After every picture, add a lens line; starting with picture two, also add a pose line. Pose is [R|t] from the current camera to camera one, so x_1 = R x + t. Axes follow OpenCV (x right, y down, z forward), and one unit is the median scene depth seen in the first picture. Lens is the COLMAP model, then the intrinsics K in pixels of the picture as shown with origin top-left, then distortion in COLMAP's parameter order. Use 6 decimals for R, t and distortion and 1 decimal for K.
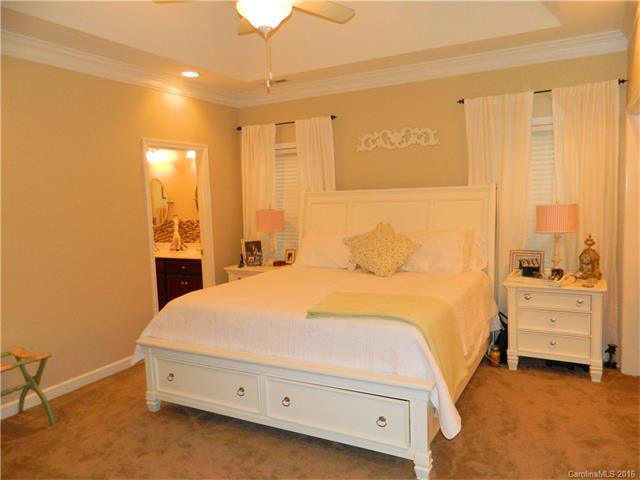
lens RADIAL K [[475.8, 0, 320.0], [0, 475.8, 240.0], [0, 0, 1]] dist [0.001846, -0.001703]
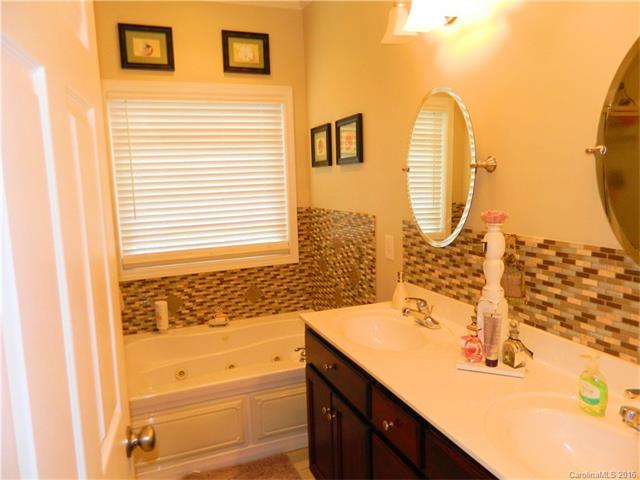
lens RADIAL K [[475.8, 0, 320.0], [0, 475.8, 240.0], [0, 0, 1]] dist [0.001846, -0.001703]
pose [[0.764655, 0.095199, -0.637370, -0.211558], [-0.052731, 0.994955, 0.085347, -0.055813], [0.642279, -0.031652, 0.765817, 0.739964]]
